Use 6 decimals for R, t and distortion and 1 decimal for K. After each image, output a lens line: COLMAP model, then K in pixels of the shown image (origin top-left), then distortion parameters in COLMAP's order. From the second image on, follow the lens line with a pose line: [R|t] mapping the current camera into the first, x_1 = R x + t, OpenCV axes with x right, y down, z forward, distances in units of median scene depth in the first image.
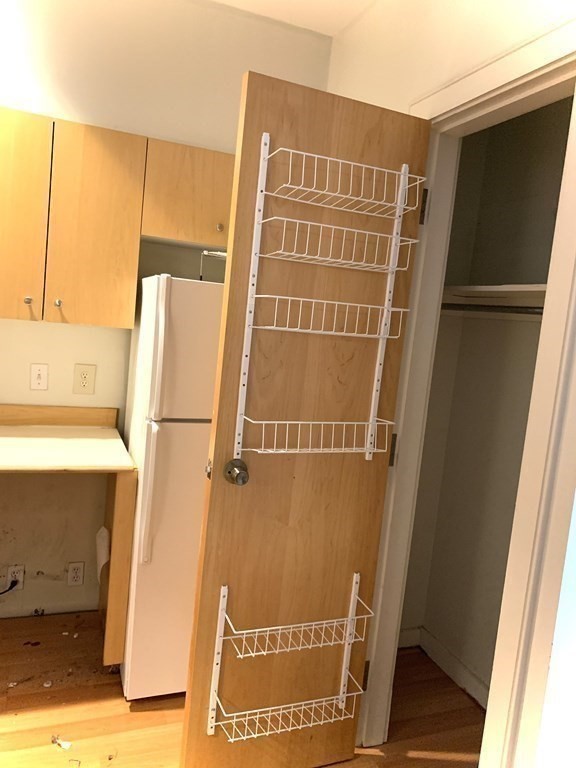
lens RADIAL K [[595.3, 0, 285.5], [0, 595.3, 381.2], [0, 0, 1]] dist [0.026968, -0.000947]
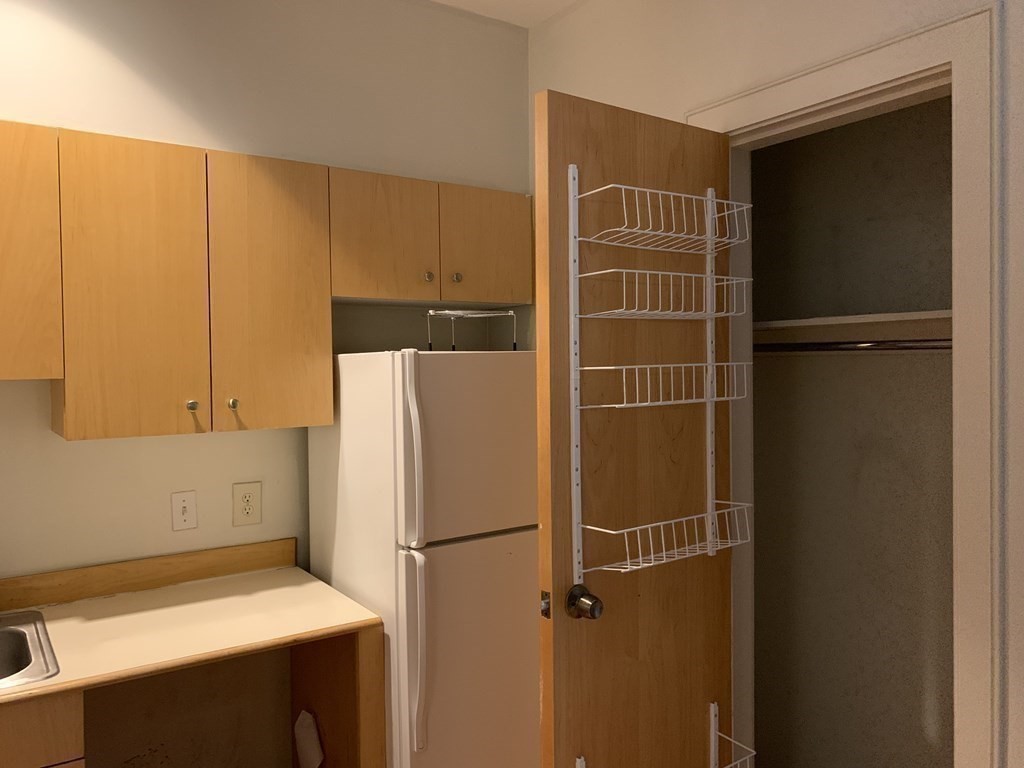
lens RADIAL K [[793.7, 0, 506.8], [0, 793.7, 391.2], [0, 0, 1]] dist [0.026968, -0.000947]
pose [[0.966052, -0.119167, 0.229221, -0.346648], [0.133066, 0.990034, -0.046107, -0.072243], [-0.221443, 0.075043, 0.972282, 0.018156]]
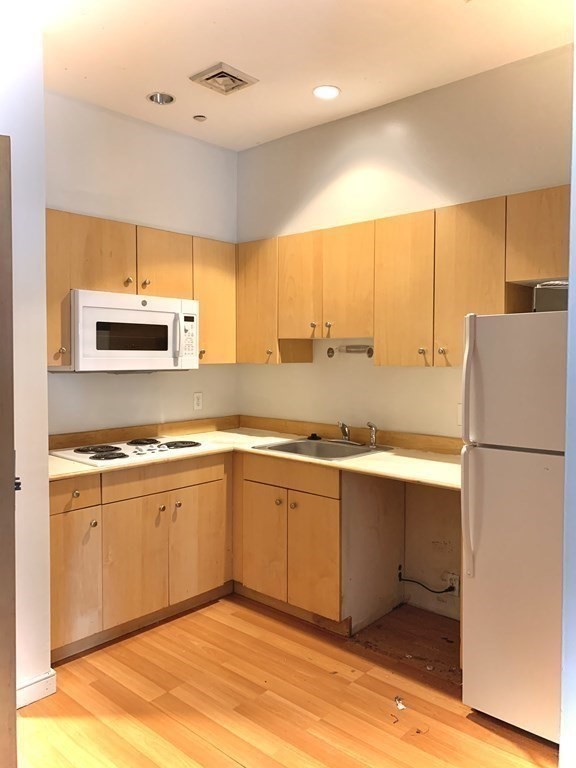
lens RADIAL K [[595.3, 0, 289.8], [0, 595.3, 382.9], [0, 0, 1]] dist [0.026968, -0.000947]
pose [[0.443994, -0.061918, -0.893888, 0.713559], [-0.048324, 0.994503, -0.092890, 0.079683], [0.894726, 0.084439, 0.438561, 0.223778]]
